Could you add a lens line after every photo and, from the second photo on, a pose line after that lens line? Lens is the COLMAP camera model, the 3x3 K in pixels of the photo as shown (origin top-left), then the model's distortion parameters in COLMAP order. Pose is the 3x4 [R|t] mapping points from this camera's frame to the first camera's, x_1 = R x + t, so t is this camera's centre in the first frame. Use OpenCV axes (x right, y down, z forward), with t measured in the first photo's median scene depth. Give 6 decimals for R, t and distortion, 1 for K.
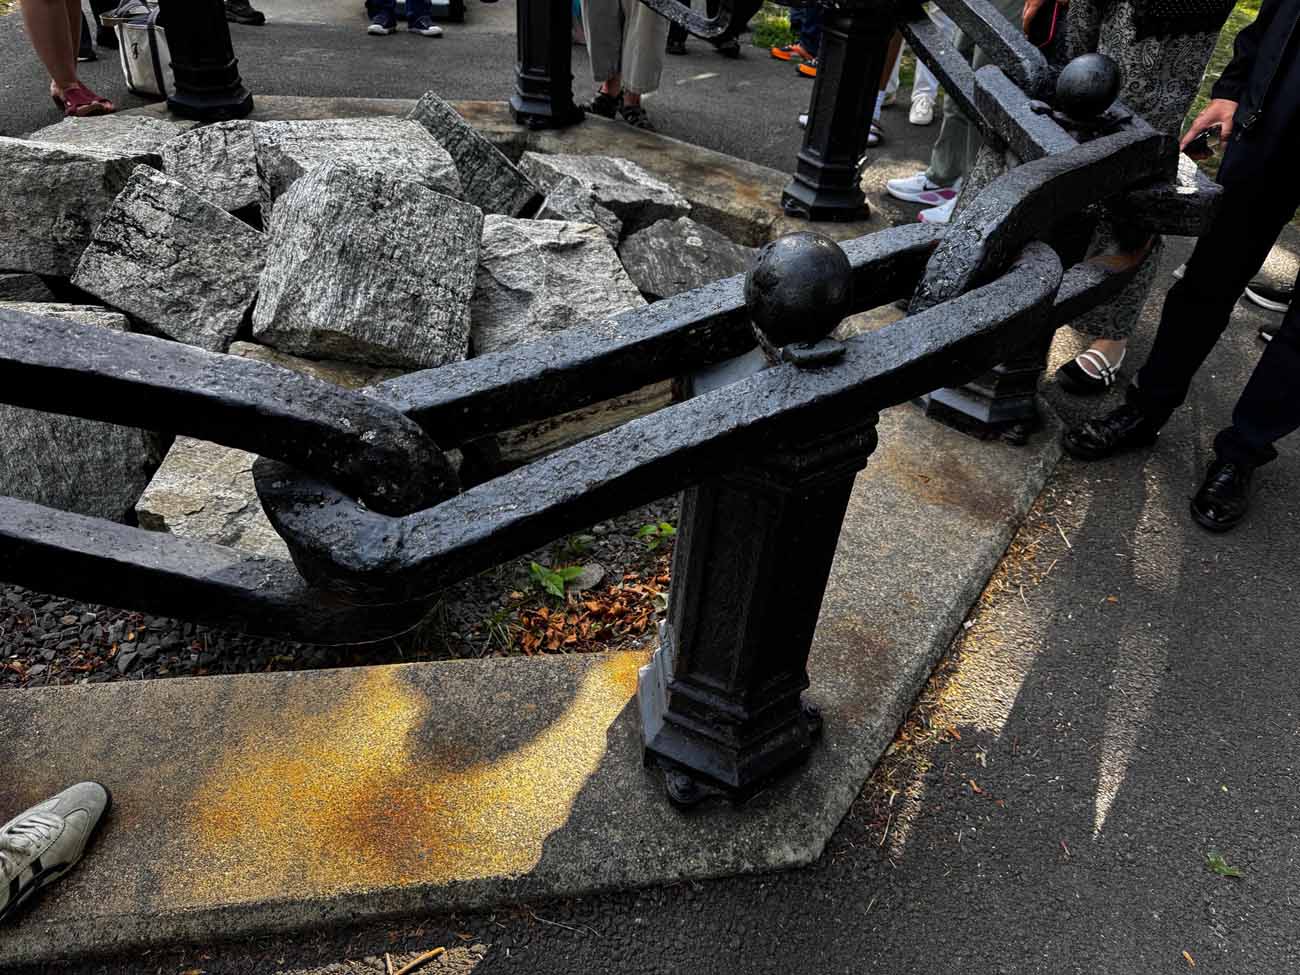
lens RADIAL K [[932.1, 0, 650.0], [0, 932.1, 487.5], [0, 0, 1]] dist [0.002627, -0.009348]
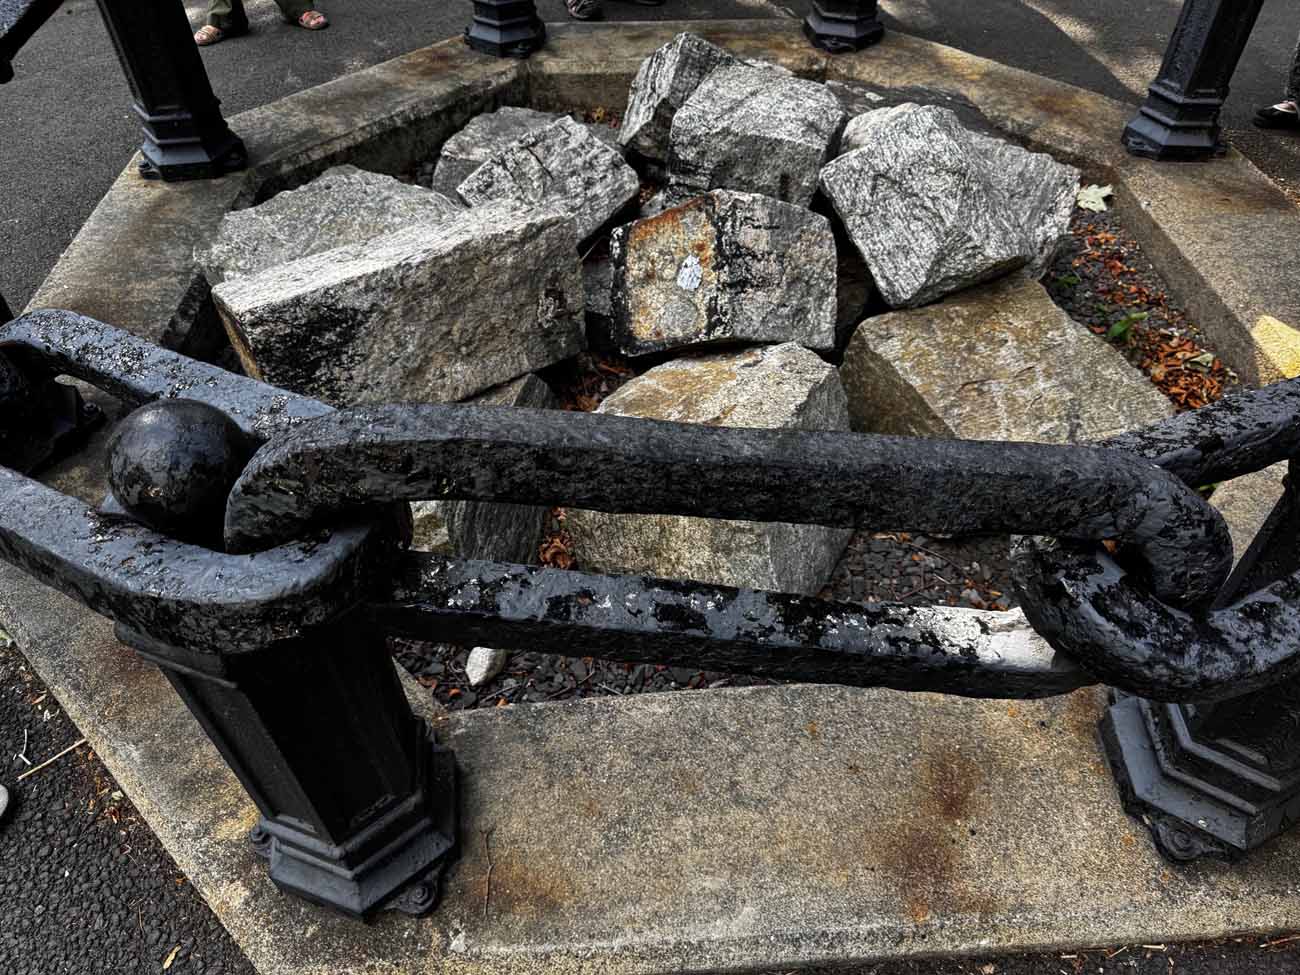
lens RADIAL K [[932.1, 0, 650.0], [0, 932.1, 487.5], [0, 0, 1]] dist [0.002627, -0.009348]
pose [[0.777453, -0.497529, 0.384748, -1.089358], [0.431288, 0.866990, 0.249636, -0.347691], [-0.457774, -0.028143, 0.888623, 0.199999]]
